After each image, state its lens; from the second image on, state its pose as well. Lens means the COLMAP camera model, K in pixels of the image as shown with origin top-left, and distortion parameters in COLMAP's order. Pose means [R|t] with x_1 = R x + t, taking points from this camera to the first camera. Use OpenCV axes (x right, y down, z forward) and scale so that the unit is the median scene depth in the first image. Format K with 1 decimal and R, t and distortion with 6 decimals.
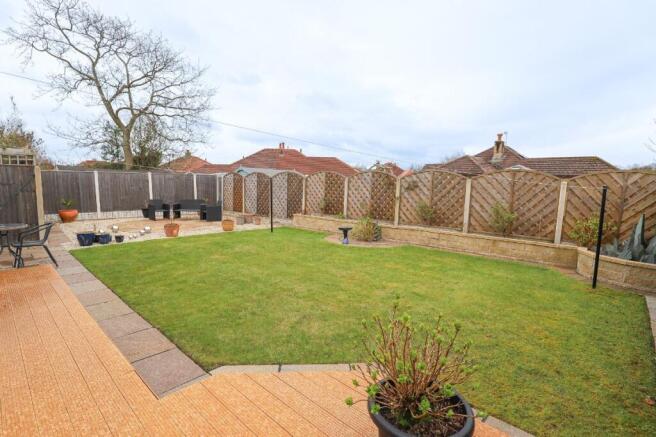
lens RADIAL K [[310.3, 0, 328.0], [0, 310.3, 218.5], [0, 0, 1]] dist [0.001040, -0.000094]
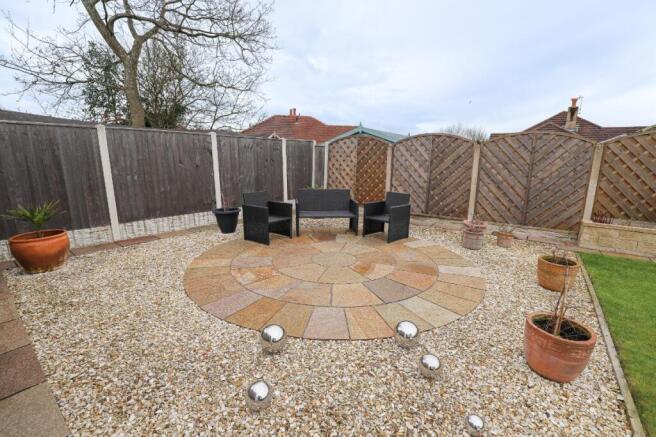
lens RADIAL K [[288.0, 0, 328.0], [0, 288.0, 218.5], [0, 0, 1]] dist [-0.003862, 0.000313]
pose [[0.993517, -0.023093, 0.111314, -0.369837], [0.011994, 0.994978, 0.099371, -0.048512], [-0.113050, -0.097391, 0.988805, 0.434633]]
